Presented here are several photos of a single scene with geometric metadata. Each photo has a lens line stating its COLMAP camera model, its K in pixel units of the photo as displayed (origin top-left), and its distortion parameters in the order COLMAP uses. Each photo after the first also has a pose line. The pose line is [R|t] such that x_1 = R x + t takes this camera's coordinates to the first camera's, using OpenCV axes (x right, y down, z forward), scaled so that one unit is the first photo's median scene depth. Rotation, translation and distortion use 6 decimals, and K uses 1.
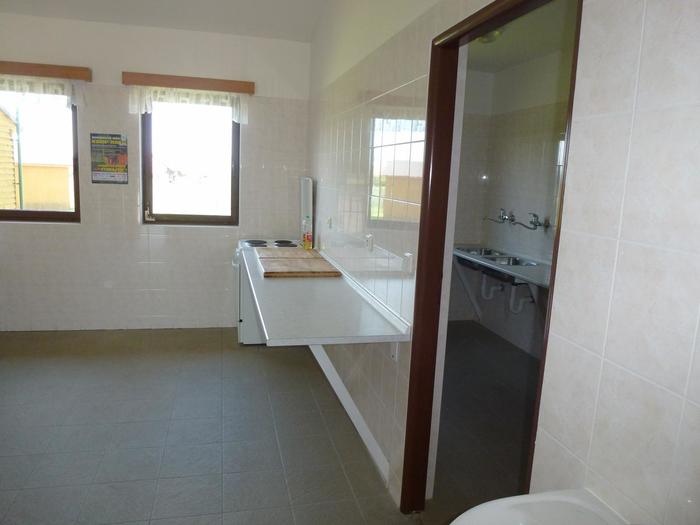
lens RADIAL K [[528.0, 0, 350.0], [0, 528.0, 262.5], [0, 0, 1]] dist [-0.013519, 0.003993]
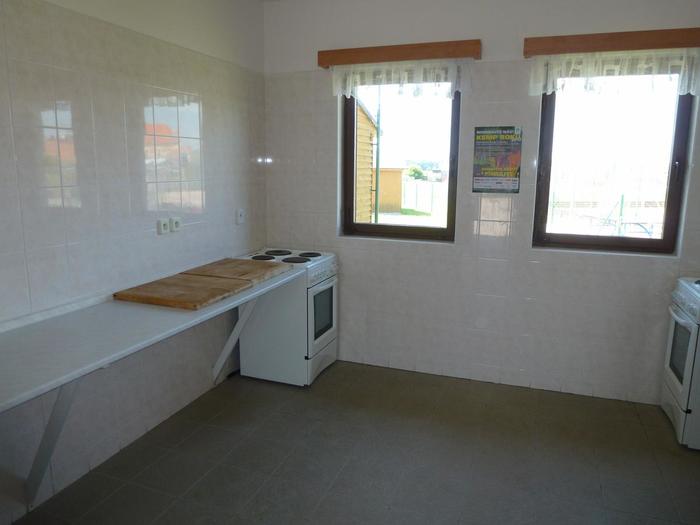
lens RADIAL K [[528.0, 0, 350.0], [0, 528.0, 262.5], [0, 0, 1]] dist [-0.013519, 0.003993]
pose [[0.842378, 0.063892, -0.535087, -0.221619], [-0.064070, 0.997778, 0.018276, -0.050872], [0.535065, 0.018888, 0.844600, 0.255156]]
